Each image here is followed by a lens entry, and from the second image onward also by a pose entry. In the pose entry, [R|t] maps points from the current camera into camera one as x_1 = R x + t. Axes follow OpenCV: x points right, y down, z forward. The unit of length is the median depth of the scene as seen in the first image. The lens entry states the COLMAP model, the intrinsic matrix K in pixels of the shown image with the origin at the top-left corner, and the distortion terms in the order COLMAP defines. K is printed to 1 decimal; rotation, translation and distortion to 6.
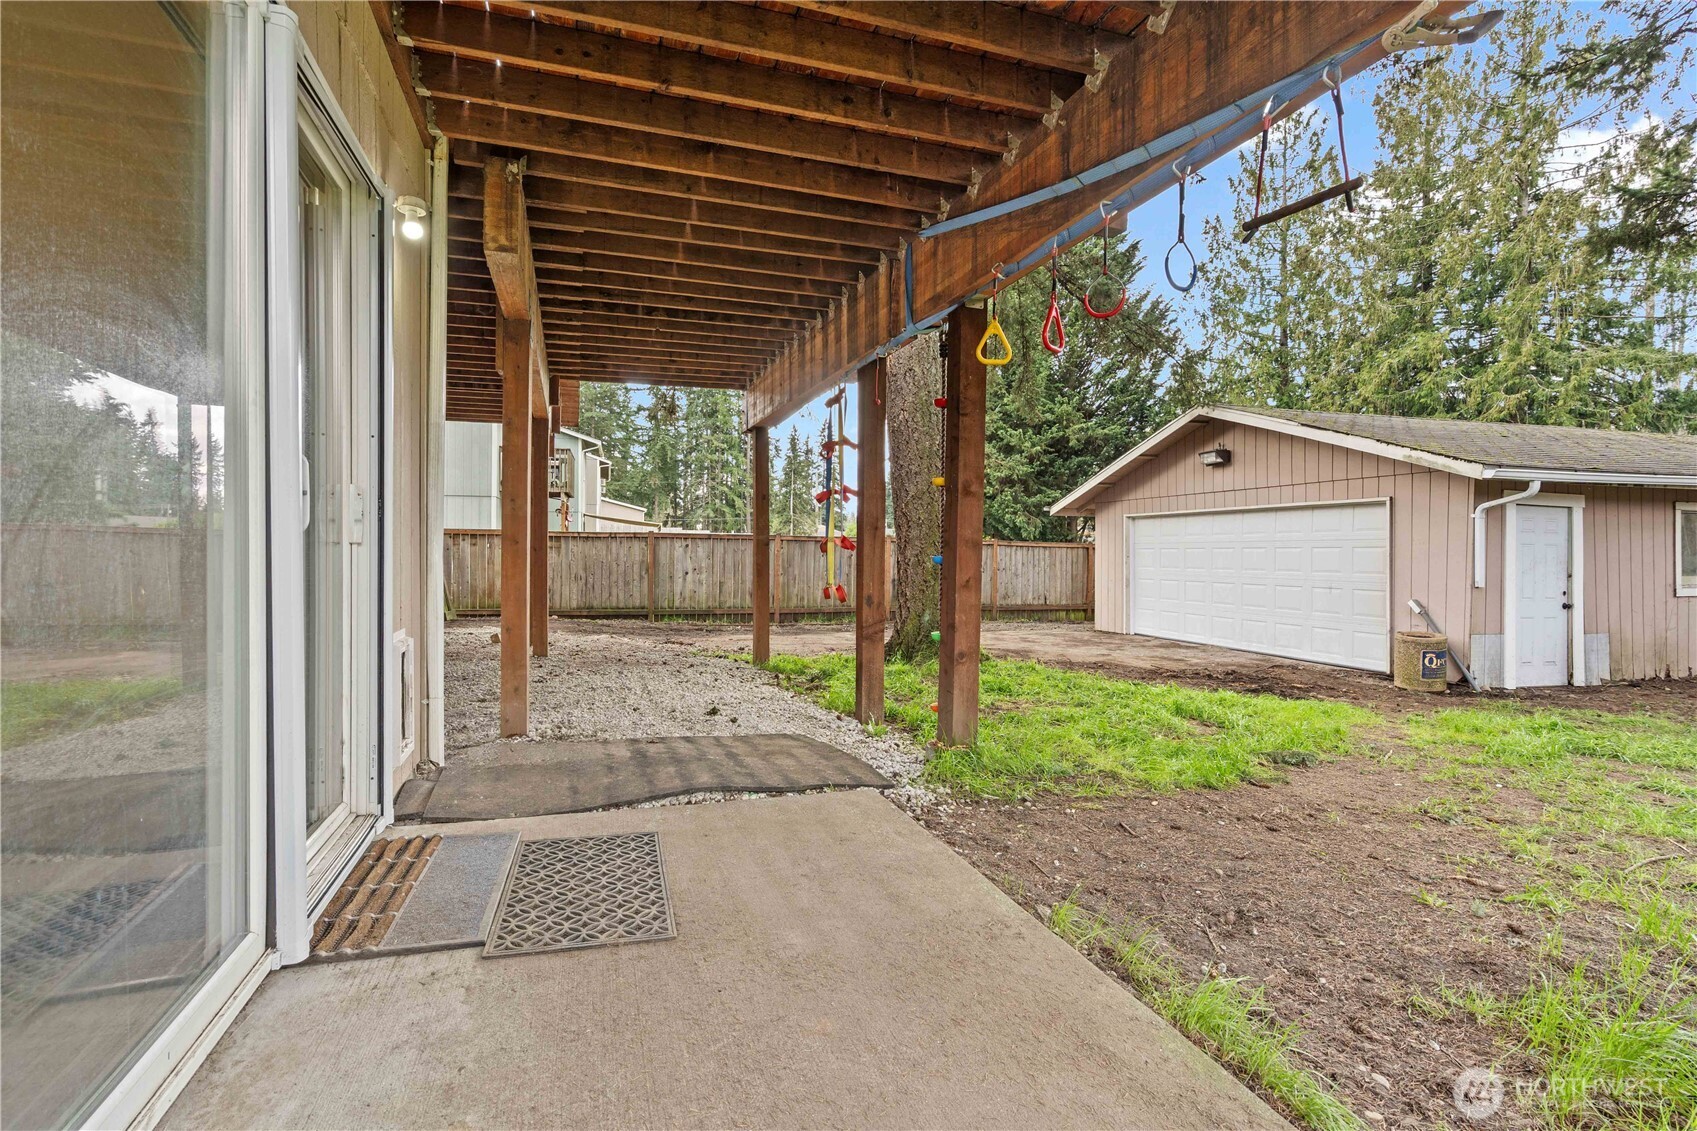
lens RADIAL K [[777.5, 0, 805.0], [0, 777.5, 567.4], [0, 0, 1]] dist [-0.004947, 0.003191]
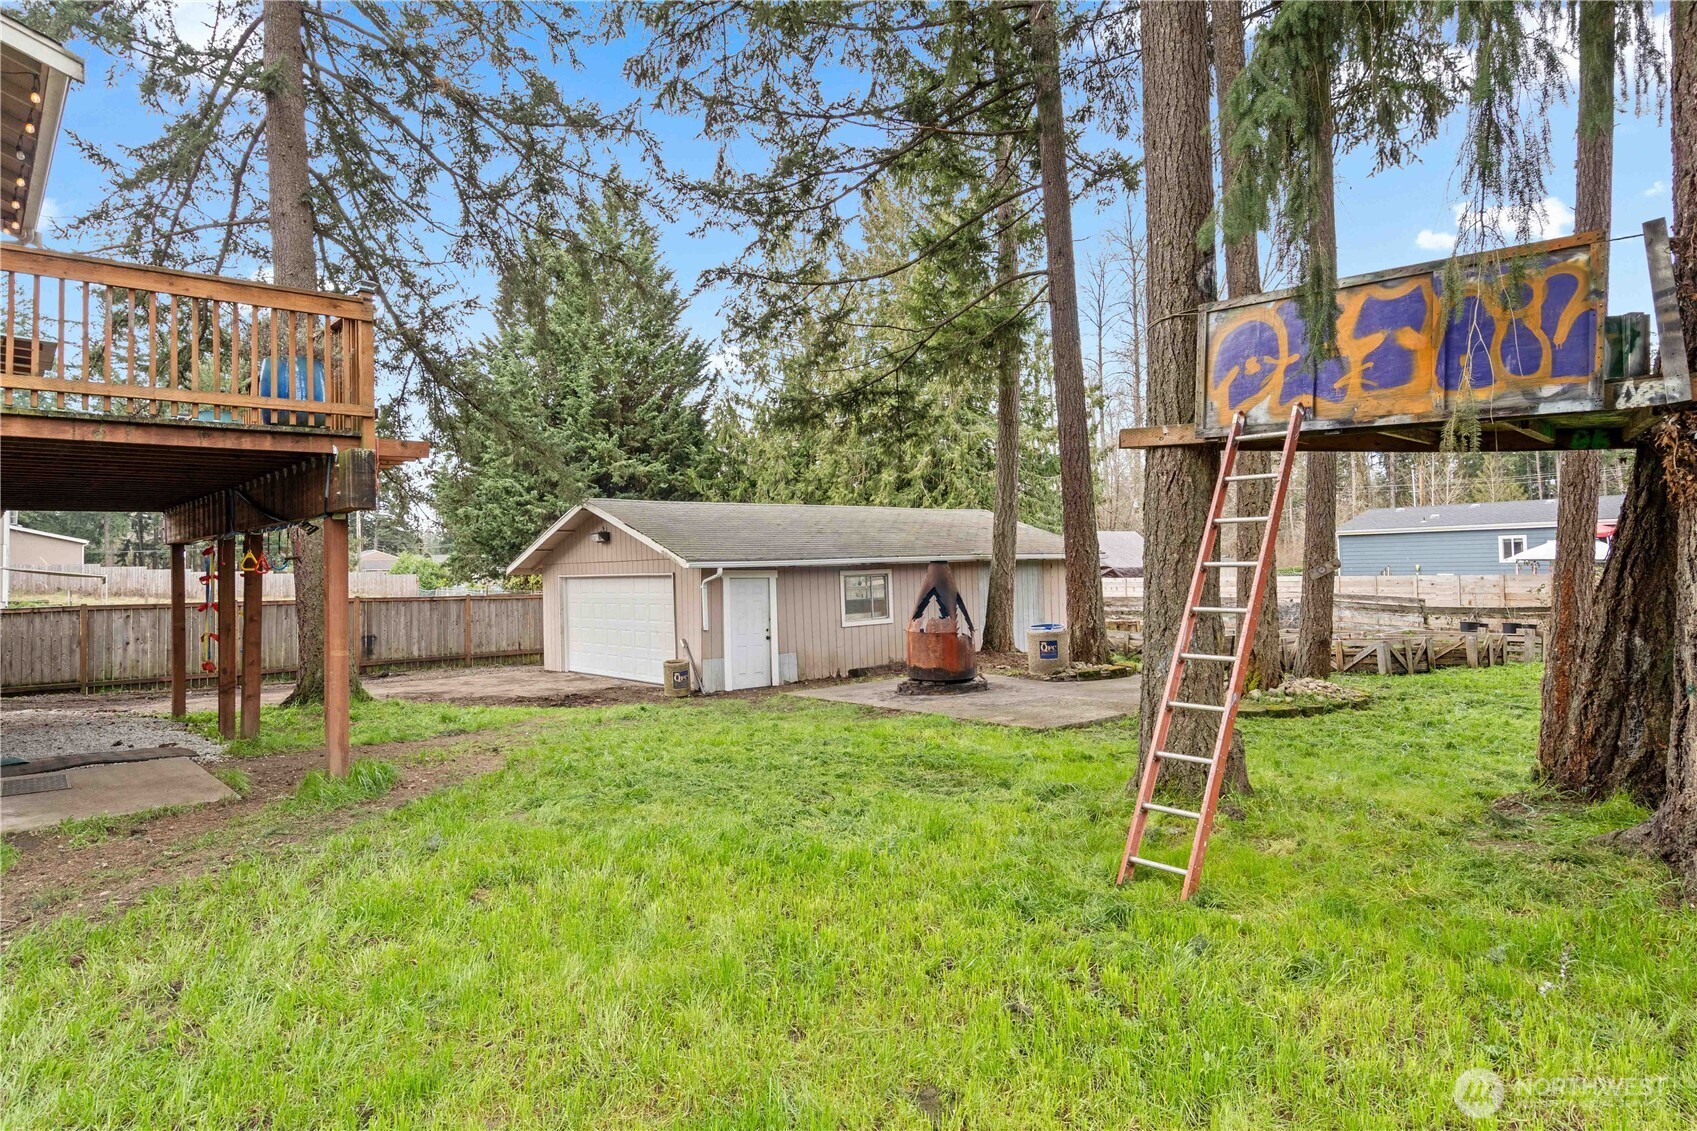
lens RADIAL K [[986.8, 0, 848.2], [0, 986.8, 547.7], [0, 0, 1]] dist [0.008614, -0.001326]
pose [[0.900637, -0.019019, 0.434157, 0.142616], [0.037825, 0.998681, -0.034716, -0.038966], [-0.432924, 0.047689, 0.900168, -0.609221]]
